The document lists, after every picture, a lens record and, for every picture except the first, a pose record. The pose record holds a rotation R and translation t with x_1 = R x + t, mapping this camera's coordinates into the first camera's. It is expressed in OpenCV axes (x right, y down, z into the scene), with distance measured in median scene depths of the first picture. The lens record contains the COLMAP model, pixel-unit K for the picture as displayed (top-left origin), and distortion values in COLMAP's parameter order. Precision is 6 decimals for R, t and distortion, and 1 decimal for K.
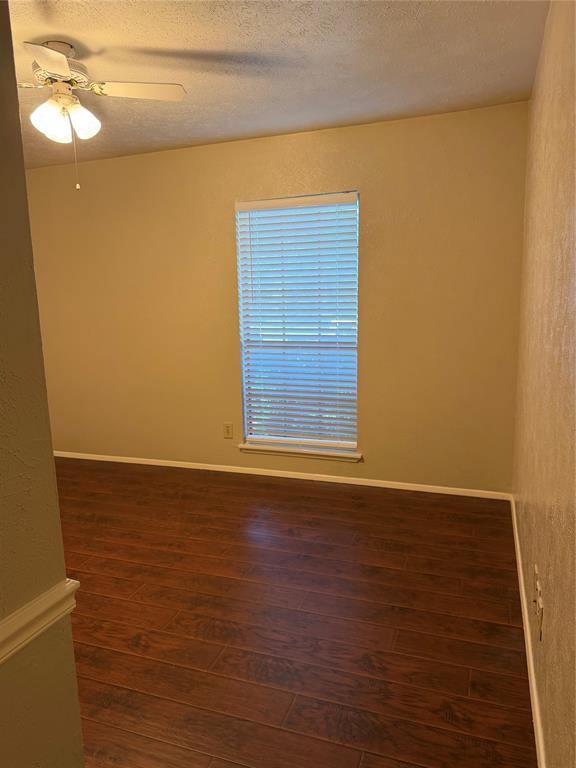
lens RADIAL K [[547.3, 0, 281.8], [0, 547.3, 377.9], [0, 0, 1]] dist [0.053835, -0.080139]
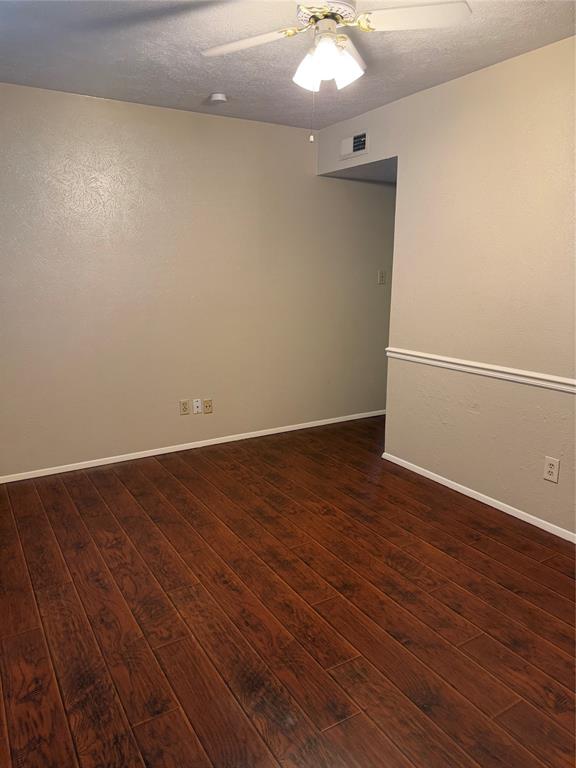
lens RADIAL K [[547.3, 0, 291.0], [0, 547.3, 384.1], [0, 0, 1]] dist [0.053835, -0.080139]
pose [[-0.790387, -0.094189, 0.605324, -0.773929], [0.117352, 0.946532, 0.300510, -0.206565], [-0.601263, 0.308555, -0.737073, 1.526749]]
